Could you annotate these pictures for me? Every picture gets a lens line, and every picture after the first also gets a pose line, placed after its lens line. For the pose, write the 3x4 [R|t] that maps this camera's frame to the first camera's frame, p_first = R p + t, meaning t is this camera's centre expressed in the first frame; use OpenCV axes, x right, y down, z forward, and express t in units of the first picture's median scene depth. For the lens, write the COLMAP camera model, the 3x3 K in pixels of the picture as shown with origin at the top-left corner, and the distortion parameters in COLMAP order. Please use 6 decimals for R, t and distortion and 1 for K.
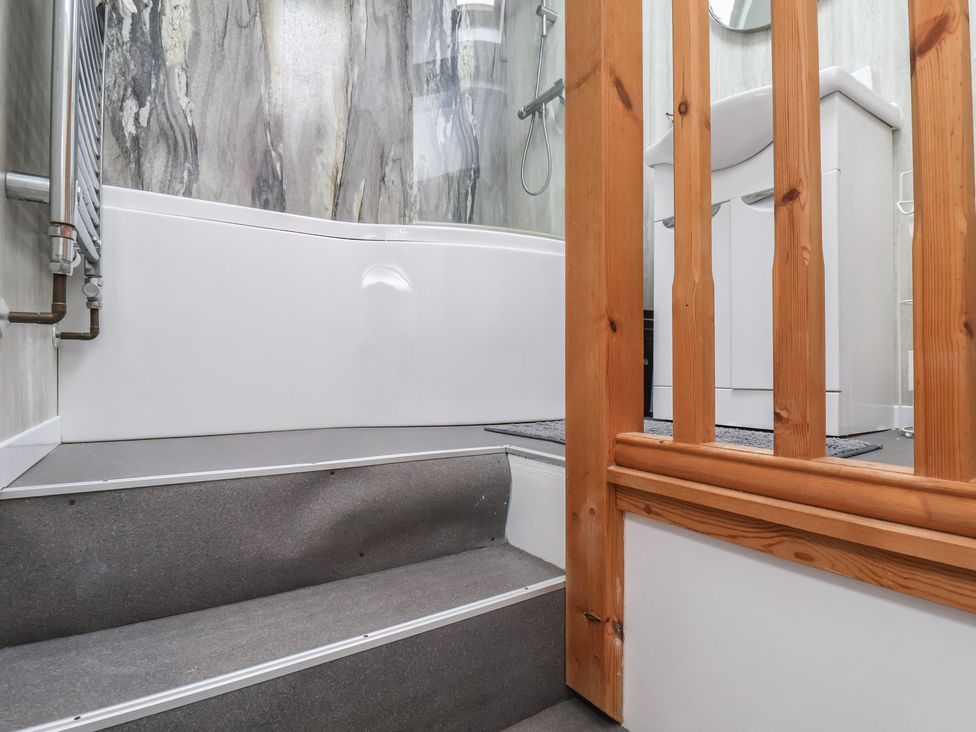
lens RADIAL K [[510.1, 0, 484.9], [0, 510.1, 368.4], [0, 0, 1]] dist [-0.001872, -0.009639]
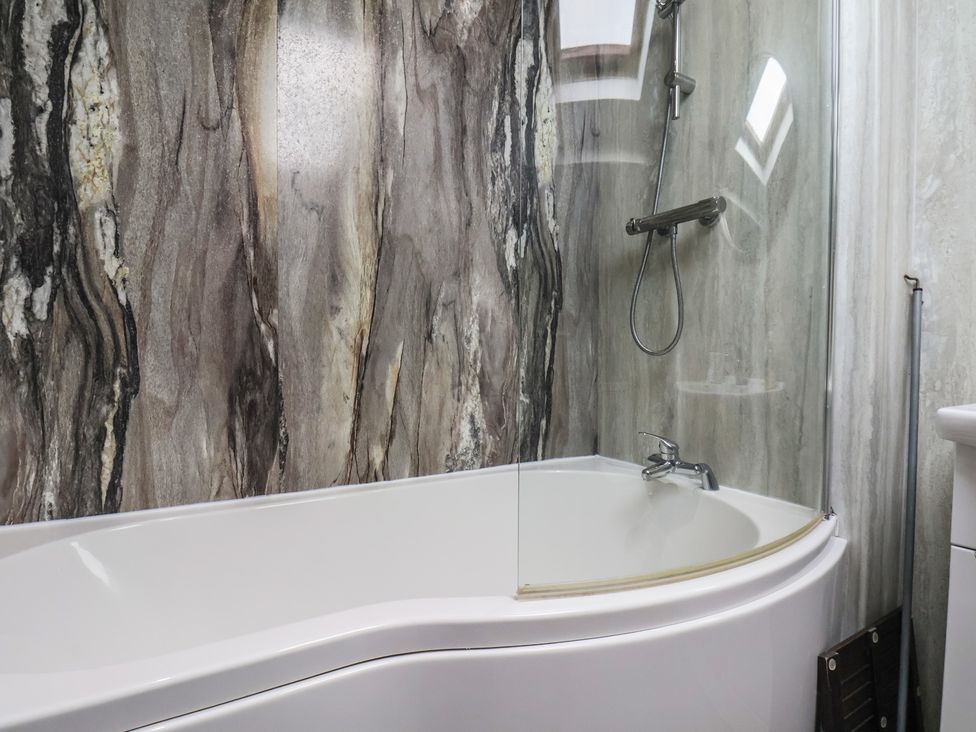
lens RADIAL K [[510.1, 0, 489.1], [0, 510.1, 367.7], [0, 0, 1]] dist [-0.001872, -0.009639]
pose [[0.999783, 0.008052, -0.019209, -0.106748], [-0.007394, 0.999391, 0.034093, -0.348141], [0.019472, -0.033944, 0.999234, 0.325313]]
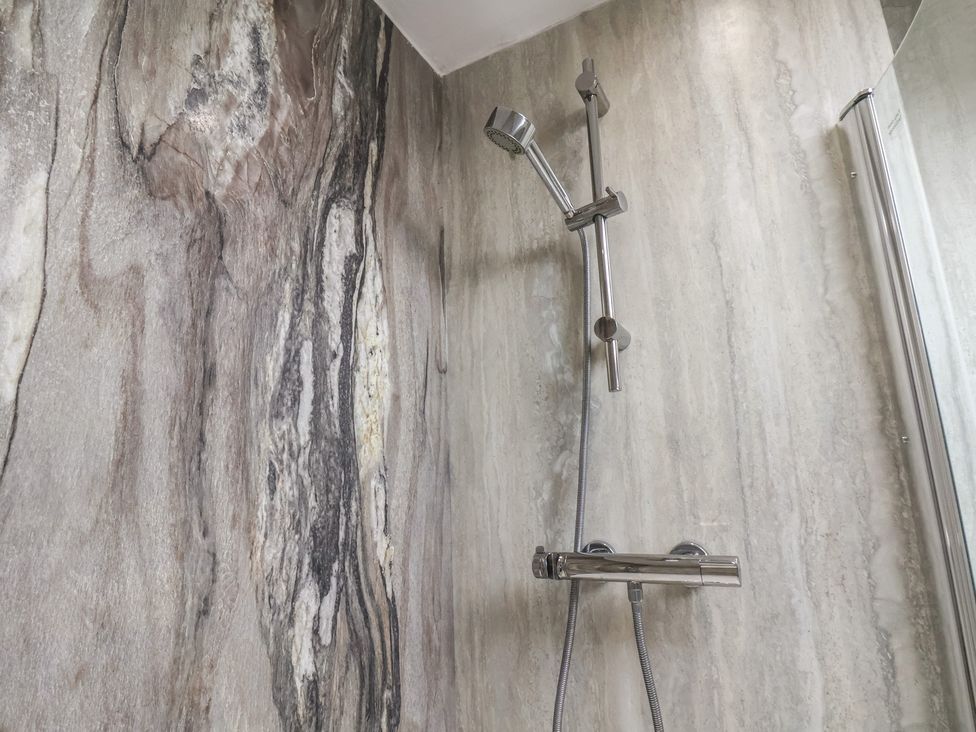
lens RADIAL K [[542.7, 0, 488.9], [0, 542.7, 370.1], [0, 0, 1]] dist [-0.007591, -0.005650]
pose [[0.872579, 0.079256, 0.482000, -0.165044], [0.034583, 0.974250, -0.222803, -0.570935], [-0.487247, 0.211082, 0.847369, 0.682646]]
